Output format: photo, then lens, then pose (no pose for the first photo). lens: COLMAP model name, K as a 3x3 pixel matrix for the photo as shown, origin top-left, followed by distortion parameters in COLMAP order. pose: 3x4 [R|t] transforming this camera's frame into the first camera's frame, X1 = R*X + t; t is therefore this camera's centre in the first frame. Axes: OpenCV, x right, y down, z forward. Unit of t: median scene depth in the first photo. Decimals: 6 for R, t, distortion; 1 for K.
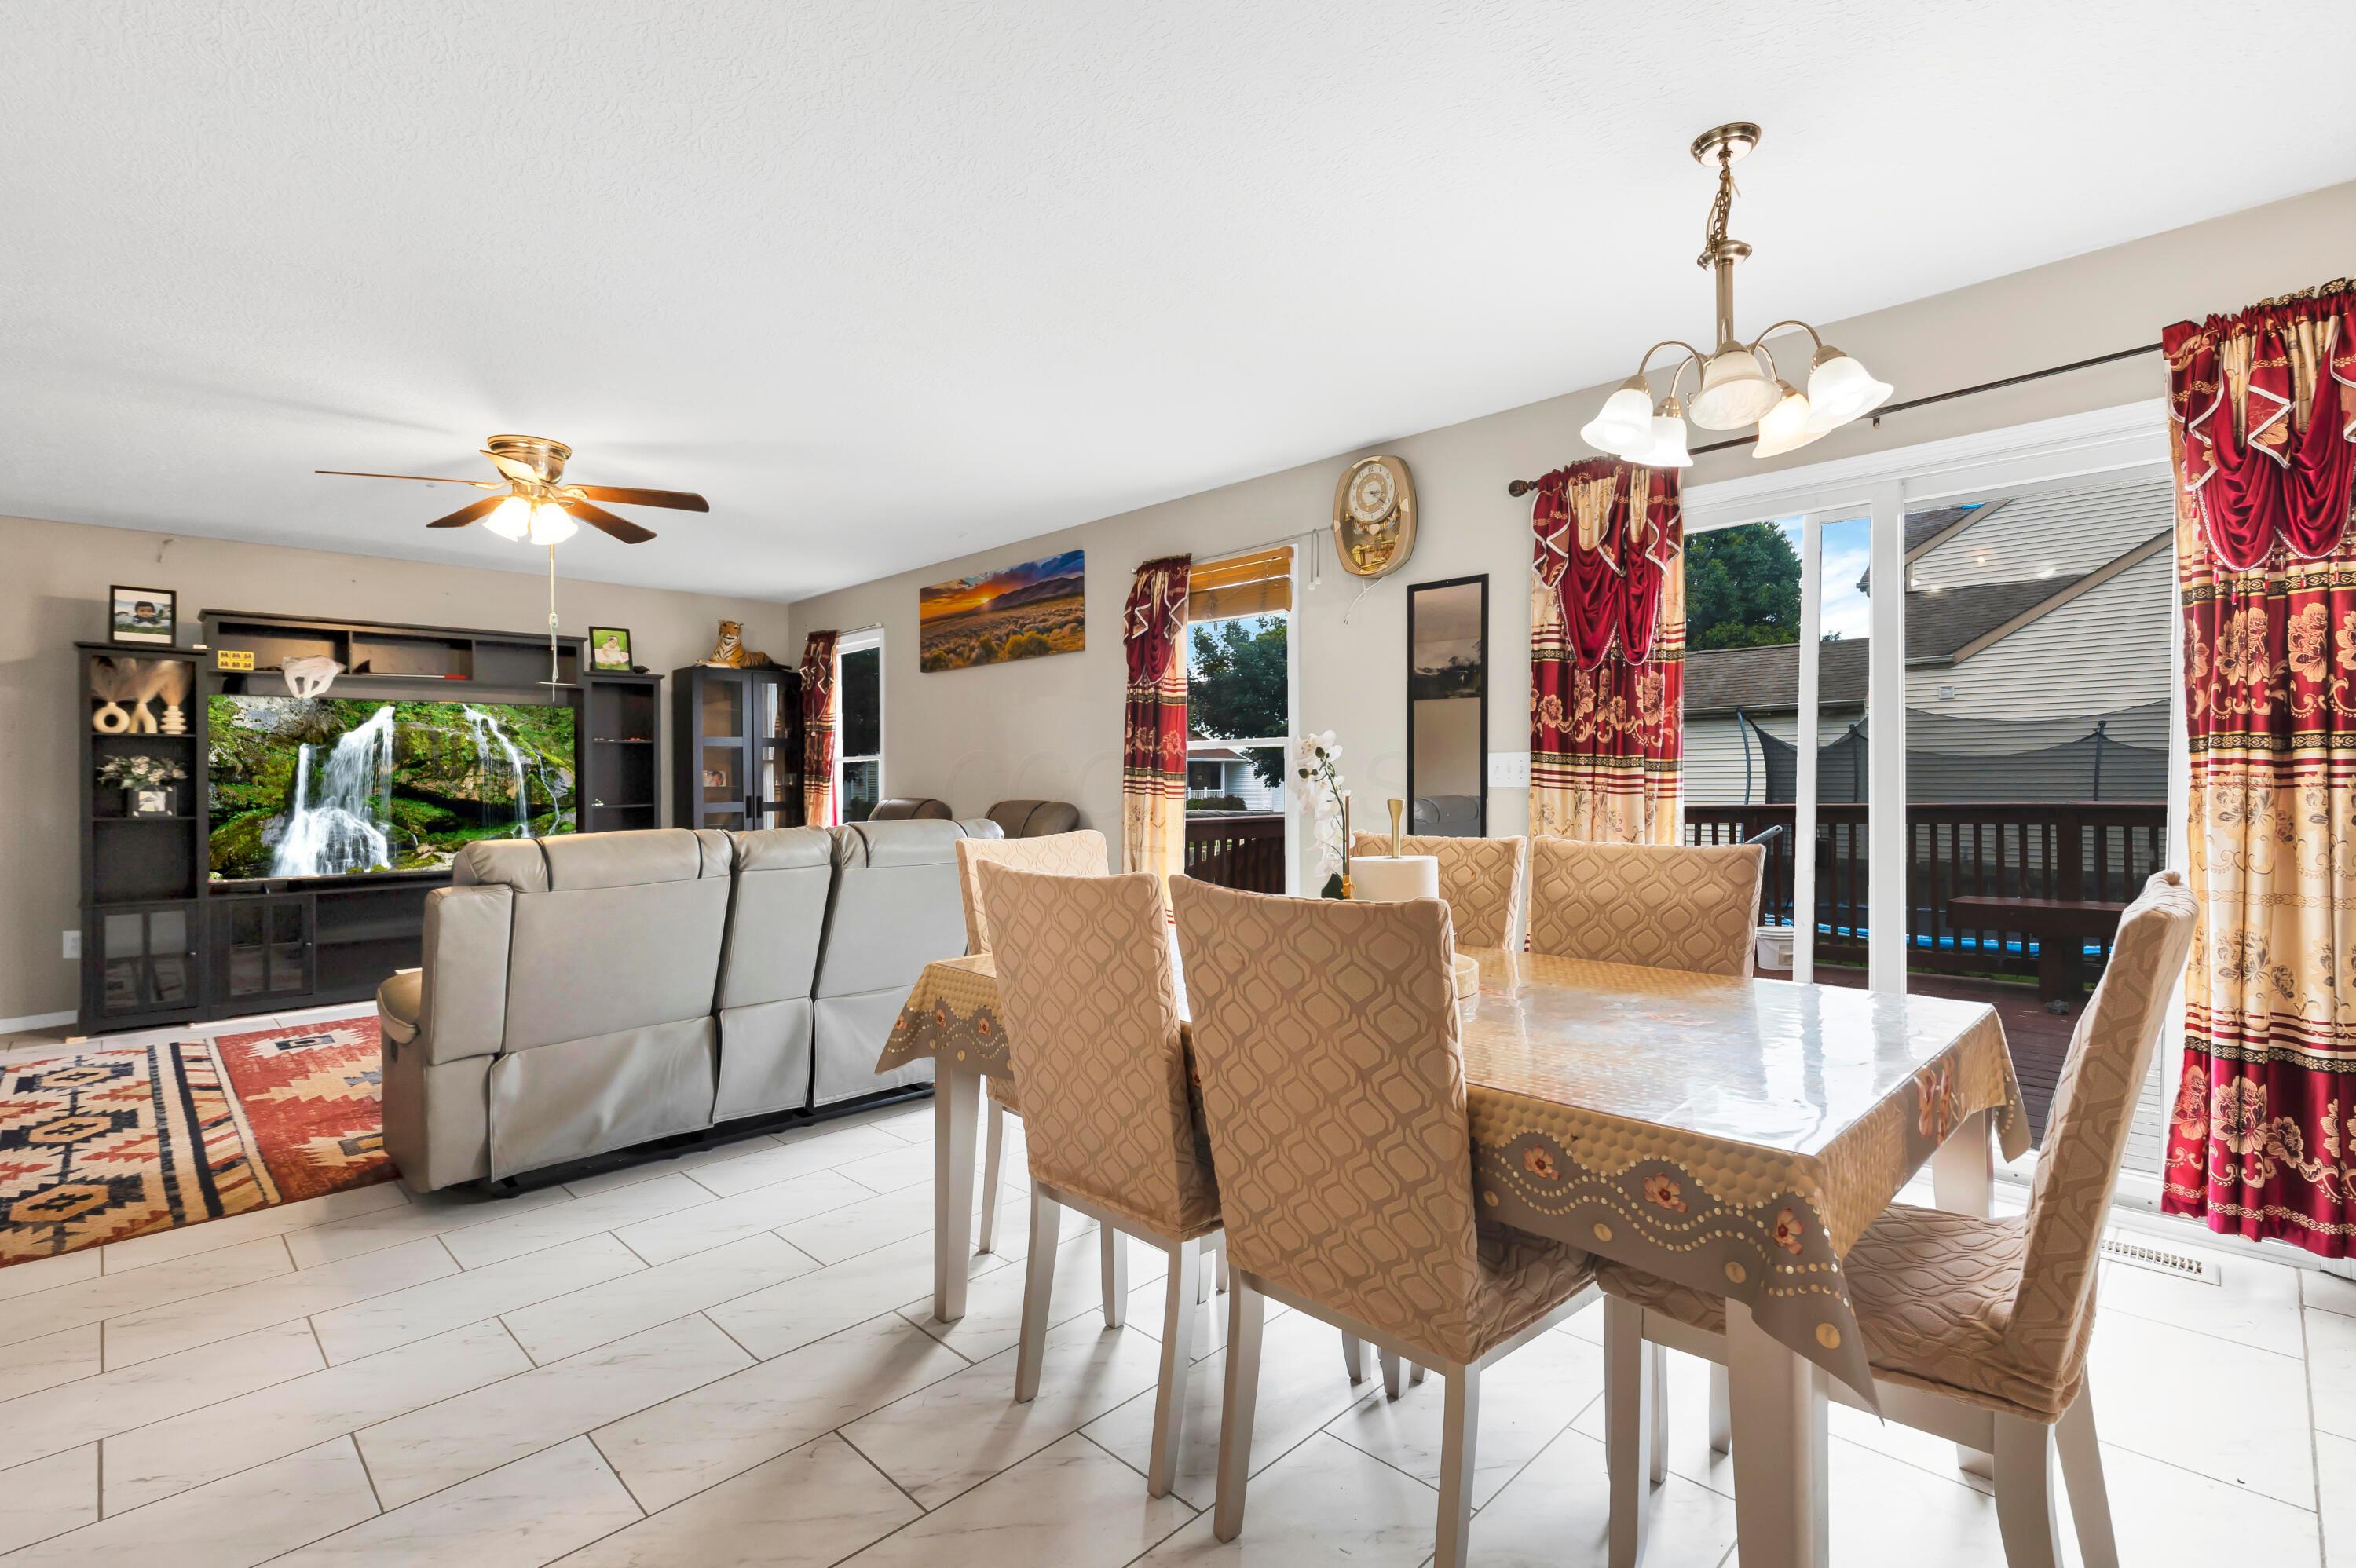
lens RADIAL K [[1076.1, 0, 1135.1], [0, 1076.1, 762.0], [0, 0, 1]] dist [0.003474, -0.001183]
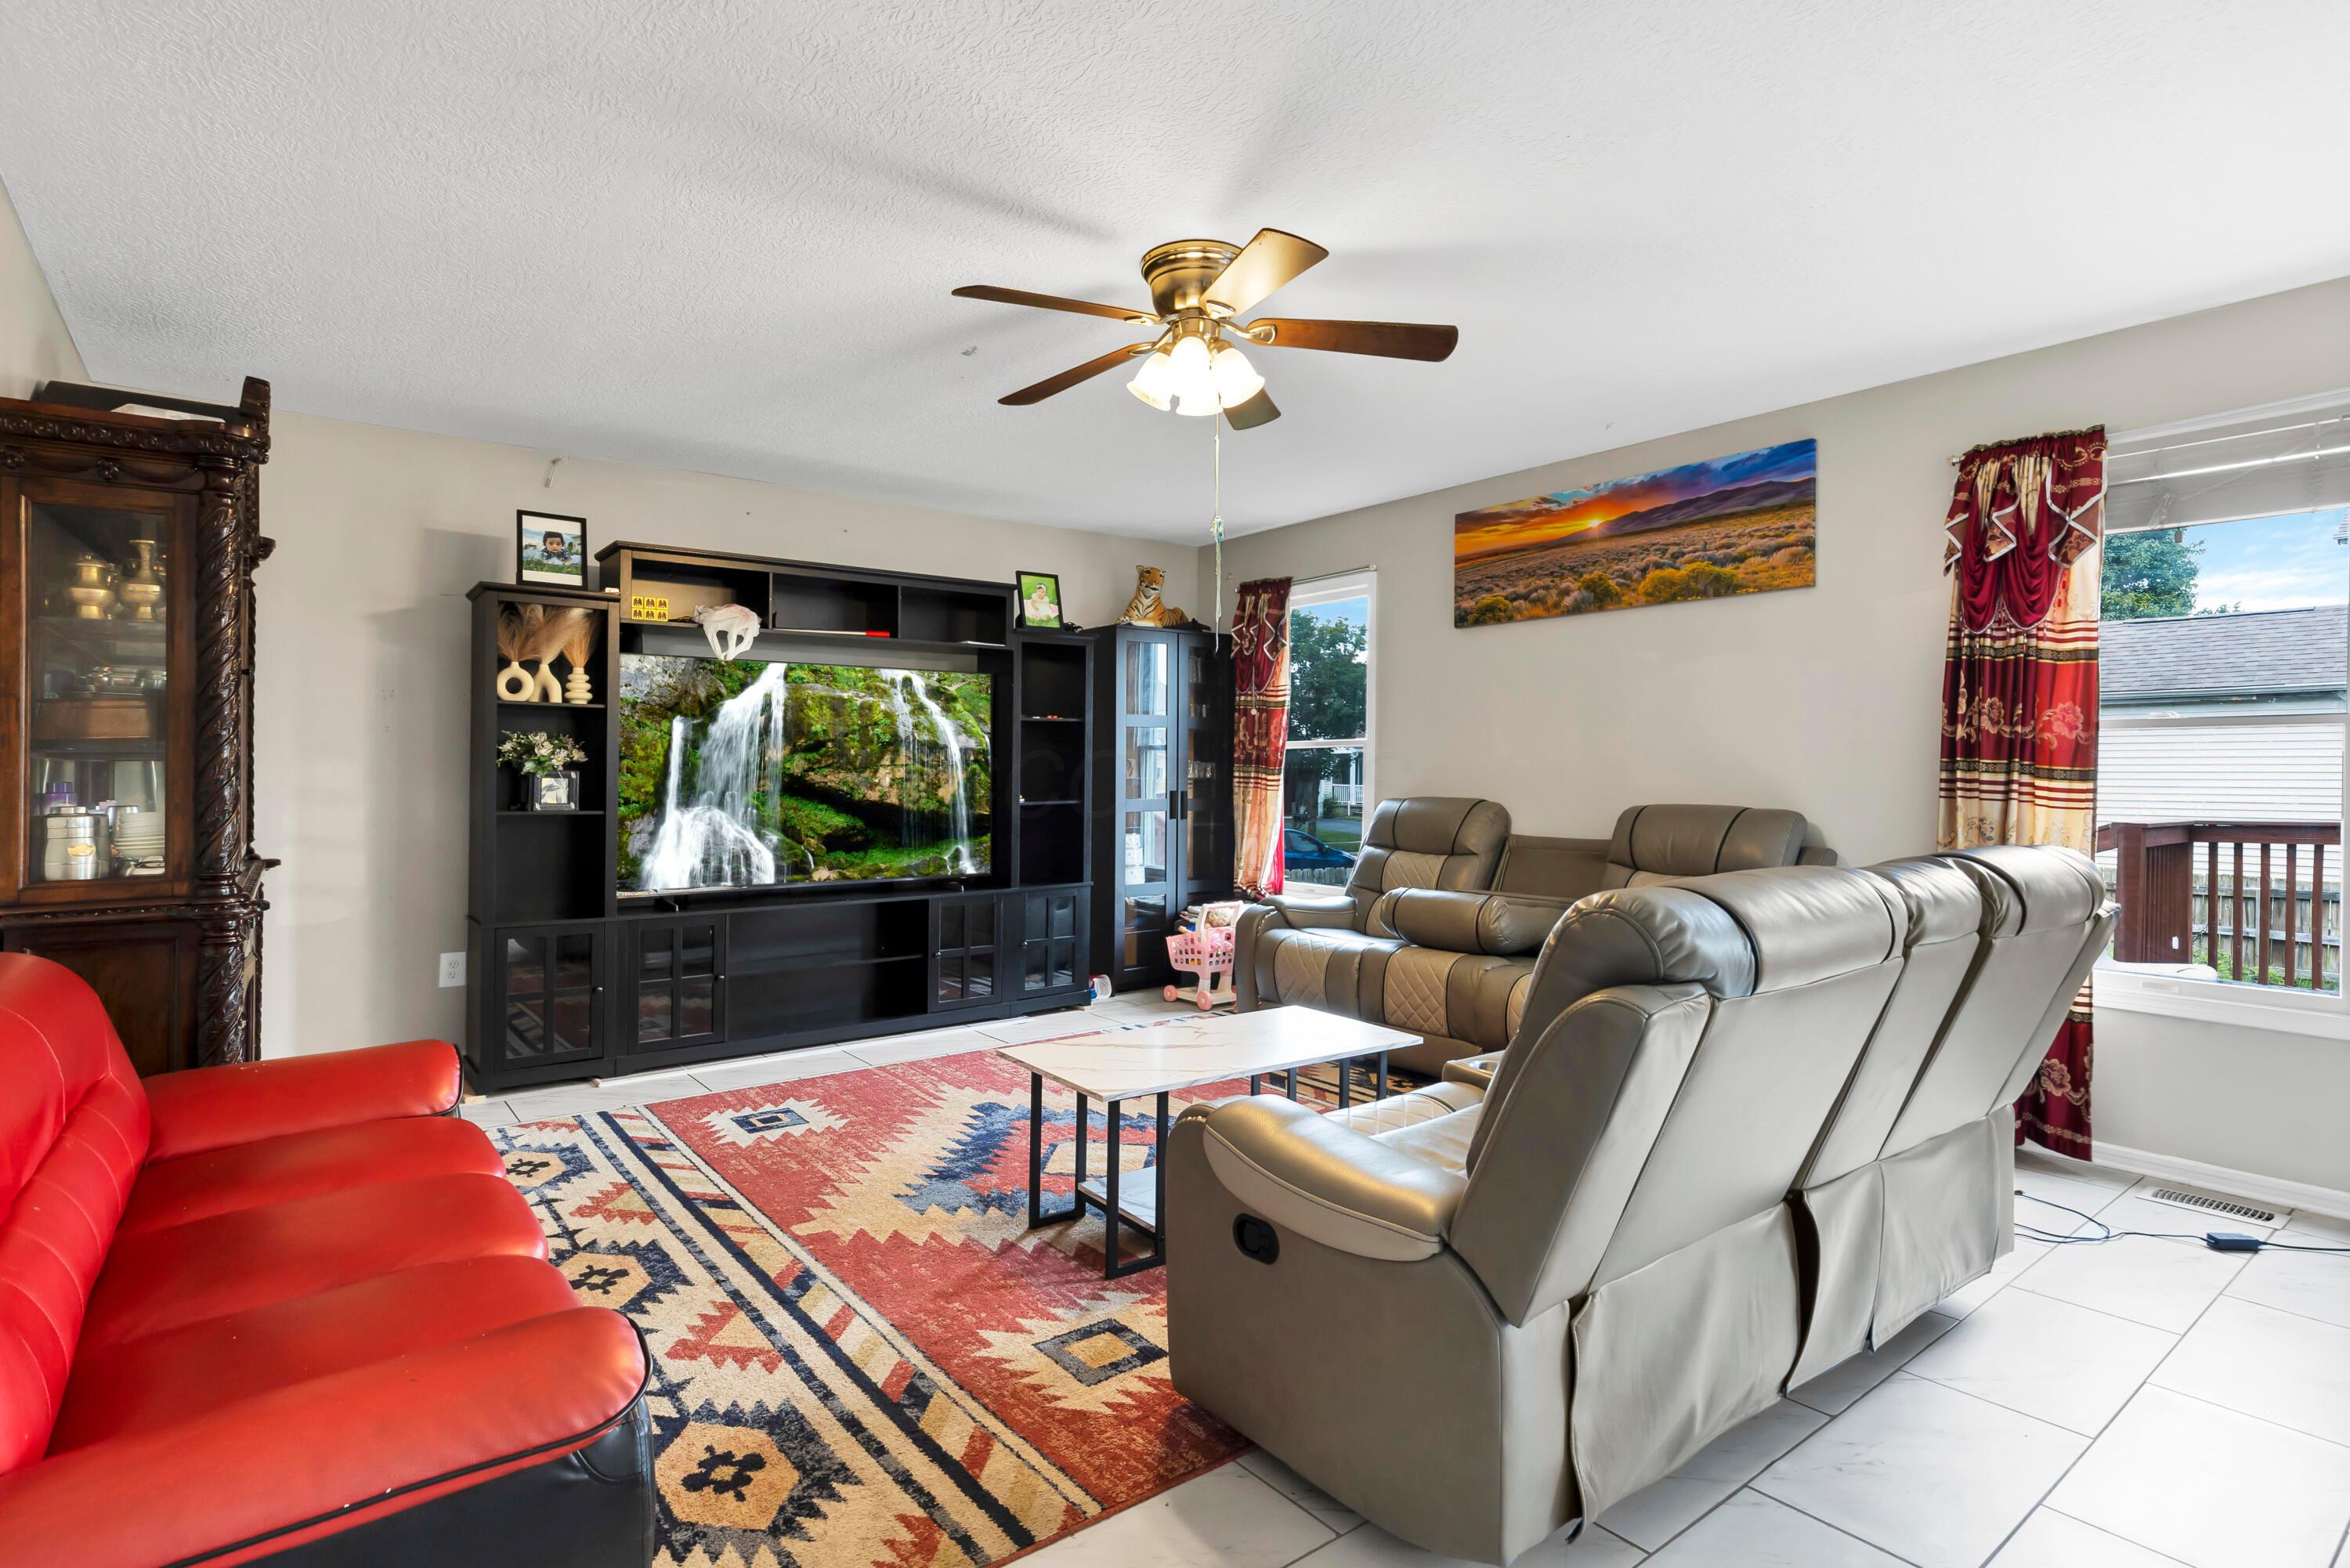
lens RADIAL K [[1173.5, 0, 1162.6], [0, 1173.5, 765.0], [0, 0, 1]] dist [-0.002336, 0.001358]
pose [[0.993169, 0.009274, -0.116315, -0.385482], [-0.008046, 0.999907, 0.011028, 0.004753], [0.116406, -0.010017, 0.993151, 0.219578]]
